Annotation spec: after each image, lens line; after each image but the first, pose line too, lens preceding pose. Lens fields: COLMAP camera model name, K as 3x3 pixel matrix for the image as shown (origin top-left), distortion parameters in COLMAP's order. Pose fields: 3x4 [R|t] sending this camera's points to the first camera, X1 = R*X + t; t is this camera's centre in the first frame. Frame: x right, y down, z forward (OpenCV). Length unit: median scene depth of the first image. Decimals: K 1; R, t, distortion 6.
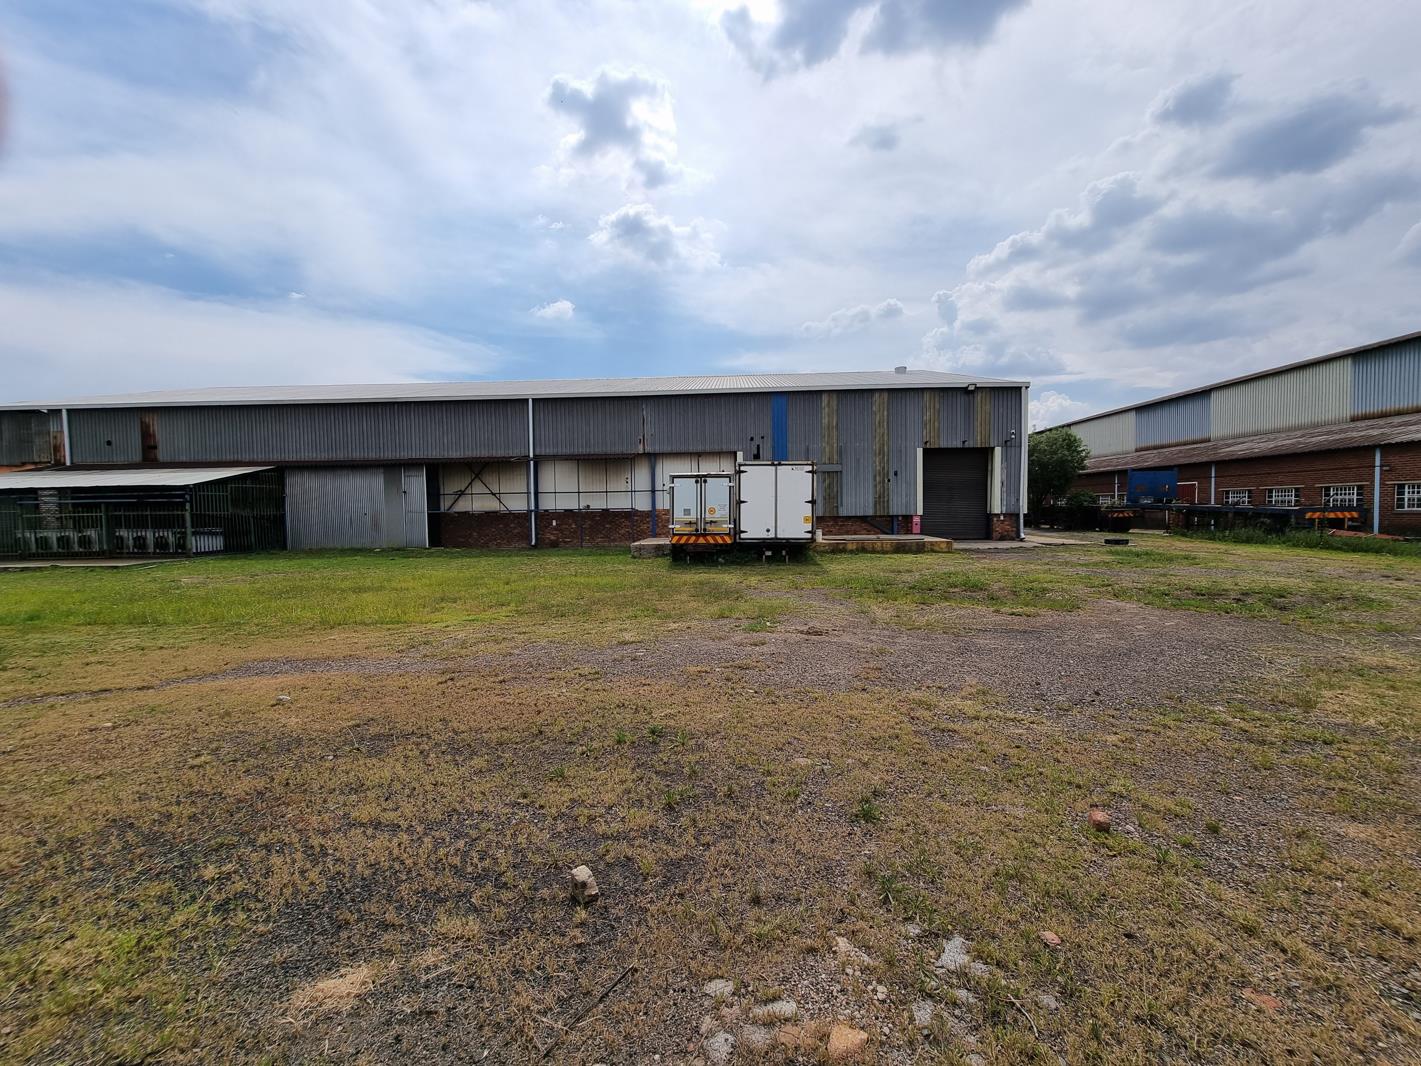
lens RADIAL K [[603.3, 0, 710.5], [0, 603.3, 533.0], [0, 0, 1]] dist [-0.001733, -0.000425]
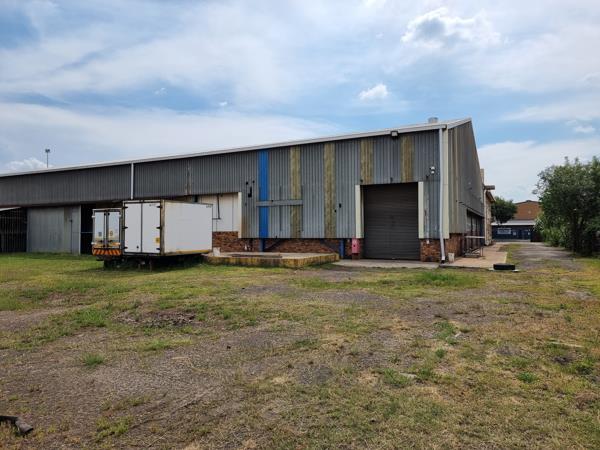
lens RADIAL K [[431.1, 0, 319.3], [0, 431.1, 221.3], [0, 0, 1]] dist [0.075784, -0.068811]
pose [[0.906372, -0.001483, -0.422478, 0.655702], [-0.025501, 0.997979, -0.058211, -0.011691], [0.421710, 0.063534, 0.904502, 0.158816]]
